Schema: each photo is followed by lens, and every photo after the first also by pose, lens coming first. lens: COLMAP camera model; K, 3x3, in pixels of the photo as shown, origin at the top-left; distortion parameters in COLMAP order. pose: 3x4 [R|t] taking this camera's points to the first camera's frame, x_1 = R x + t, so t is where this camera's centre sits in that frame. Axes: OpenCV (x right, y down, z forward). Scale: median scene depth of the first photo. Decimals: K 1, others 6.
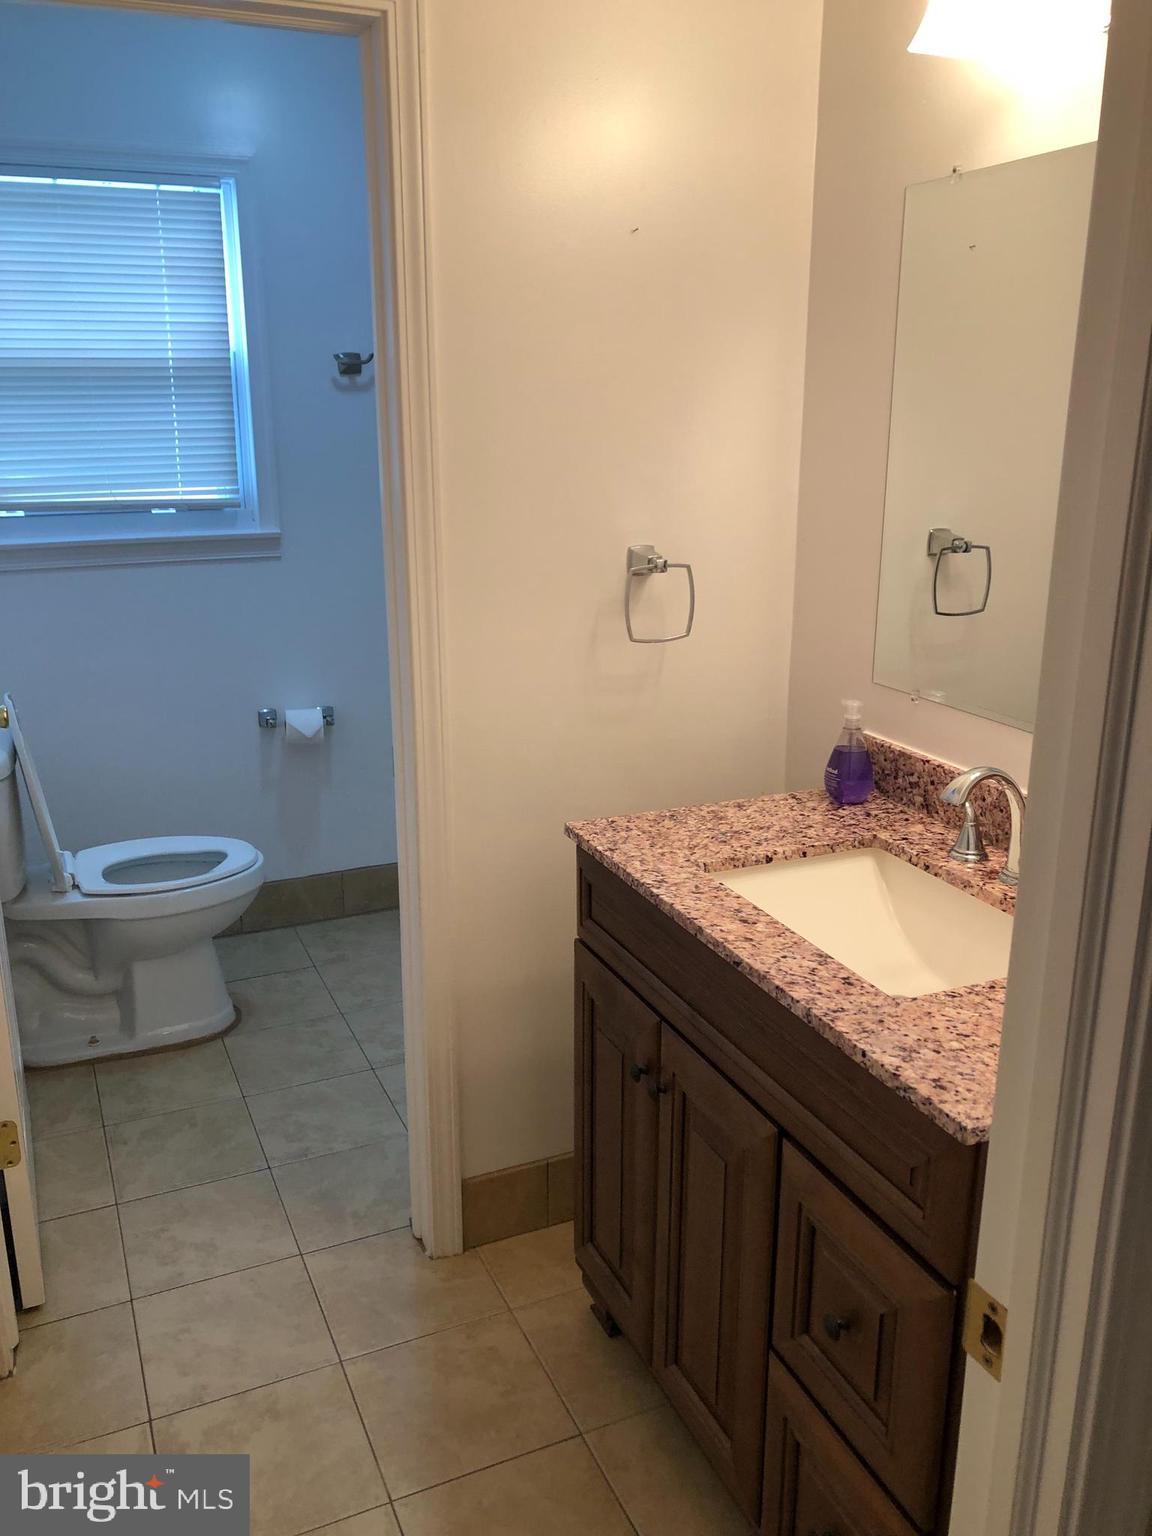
lens RADIAL K [[1257.7, 0, 576.4], [0, 1257.7, 766.3], [0, 0, 1]] dist [0.048884, -0.040647]
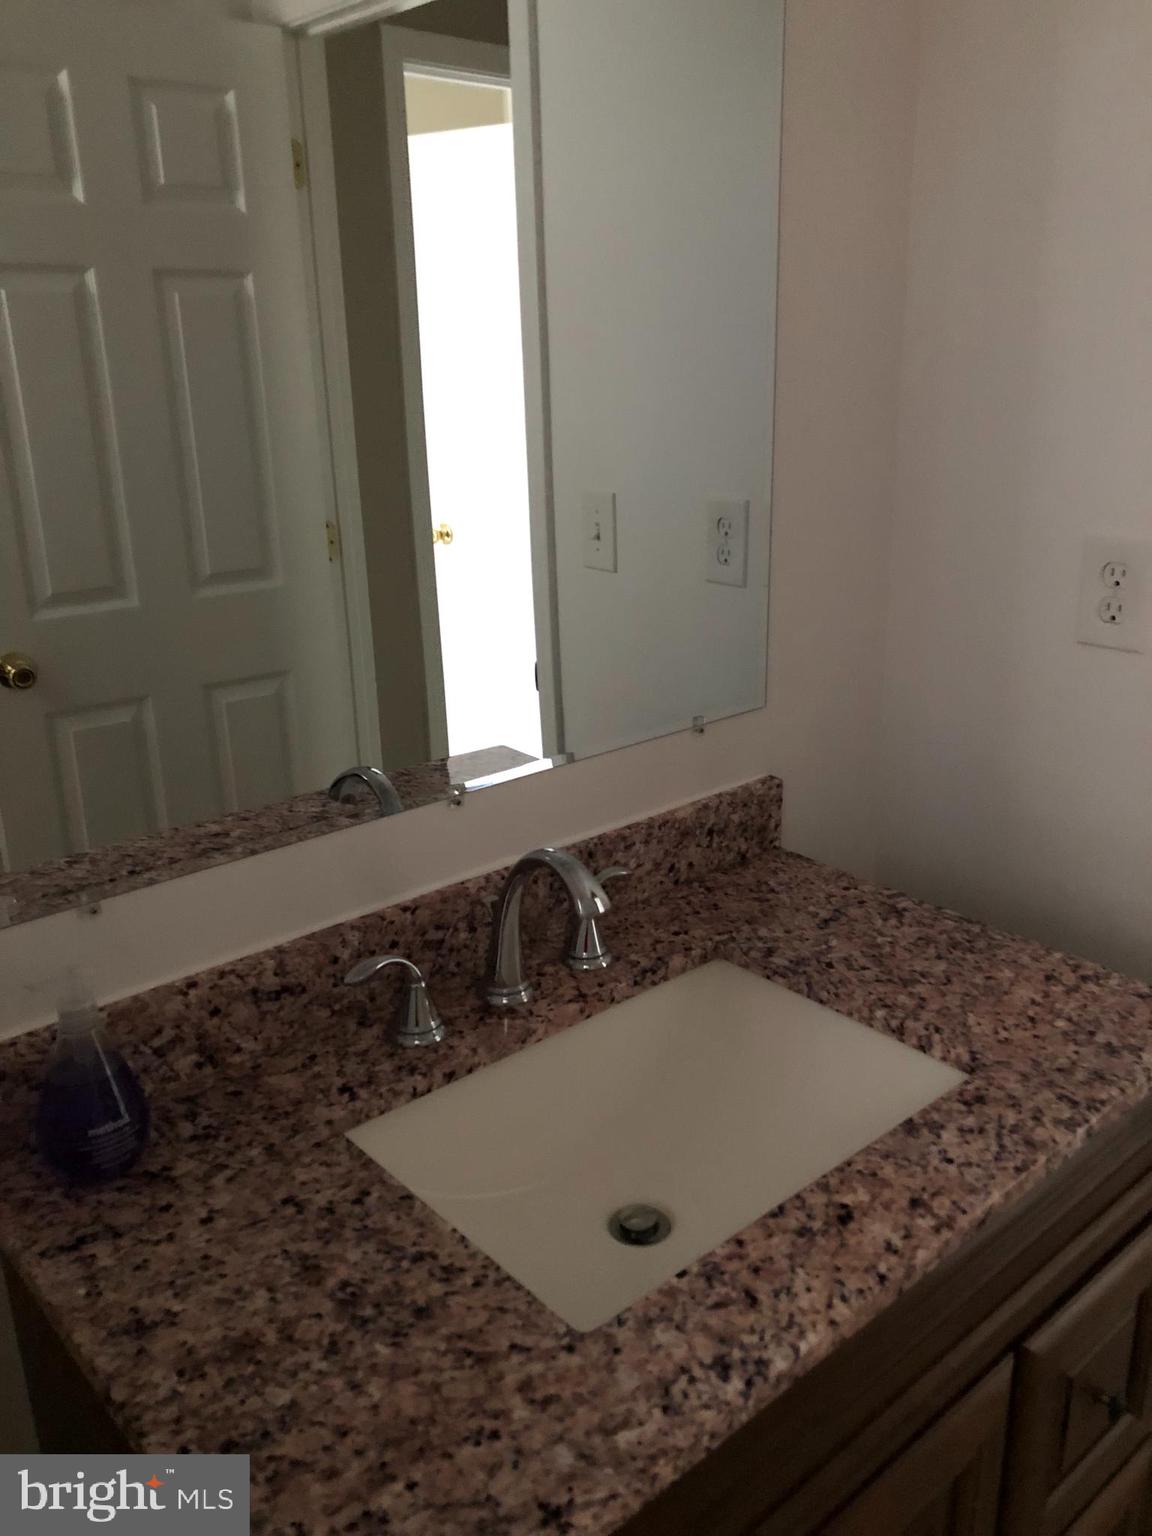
lens RADIAL K [[1257.7, 0, 579.7], [0, 1257.7, 768.9], [0, 0, 1]] dist [0.048884, -0.040647]
pose [[-0.308998, -0.289991, 0.905774, -0.230270], [0.283490, 0.881003, 0.378771, -0.244544], [-0.907829, 0.373817, -0.190019, 0.946865]]
